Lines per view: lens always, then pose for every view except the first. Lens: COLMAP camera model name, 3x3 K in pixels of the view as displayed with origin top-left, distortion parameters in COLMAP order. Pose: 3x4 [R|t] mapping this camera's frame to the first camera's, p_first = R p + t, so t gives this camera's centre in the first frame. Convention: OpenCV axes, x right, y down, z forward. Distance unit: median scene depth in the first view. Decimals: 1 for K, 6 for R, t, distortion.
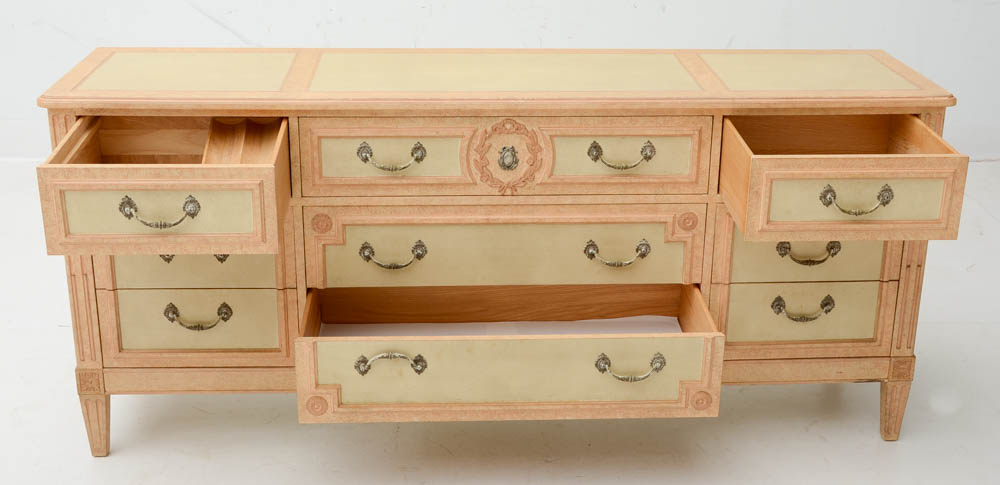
lens RADIAL K [[1192.3, 0, 531.9], [0, 1192.3, 206.4], [0, 0, 1]] dist [-0.021656, 0.011044]
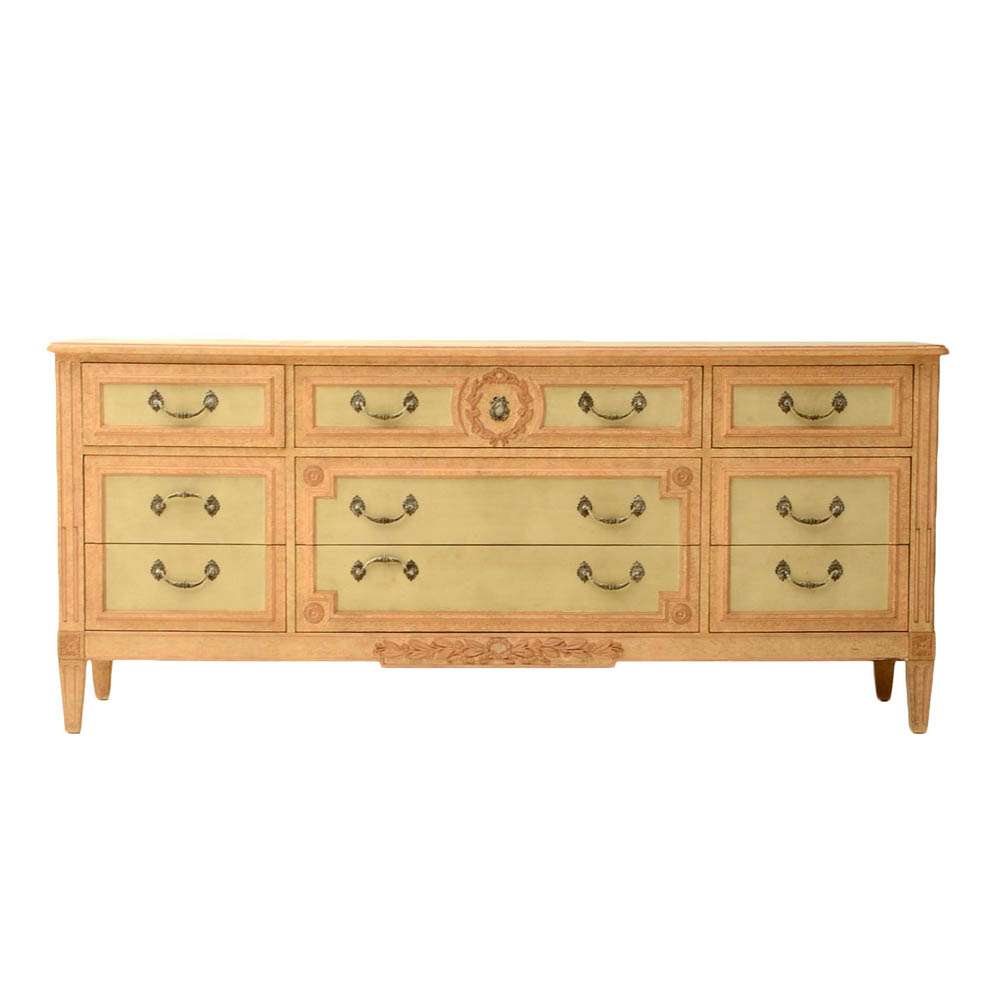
lens RADIAL K [[2339.2, 0, 500.0], [0, 2339.2, 500.0], [0, 0, 1]] dist [0.060726, -0.494015]
pose [[0.998980, -0.005525, -0.044814, 0.068666], [-0.002601, 0.983796, -0.179273, 0.389053], [0.045078, 0.179207, 0.982778, -0.926795]]
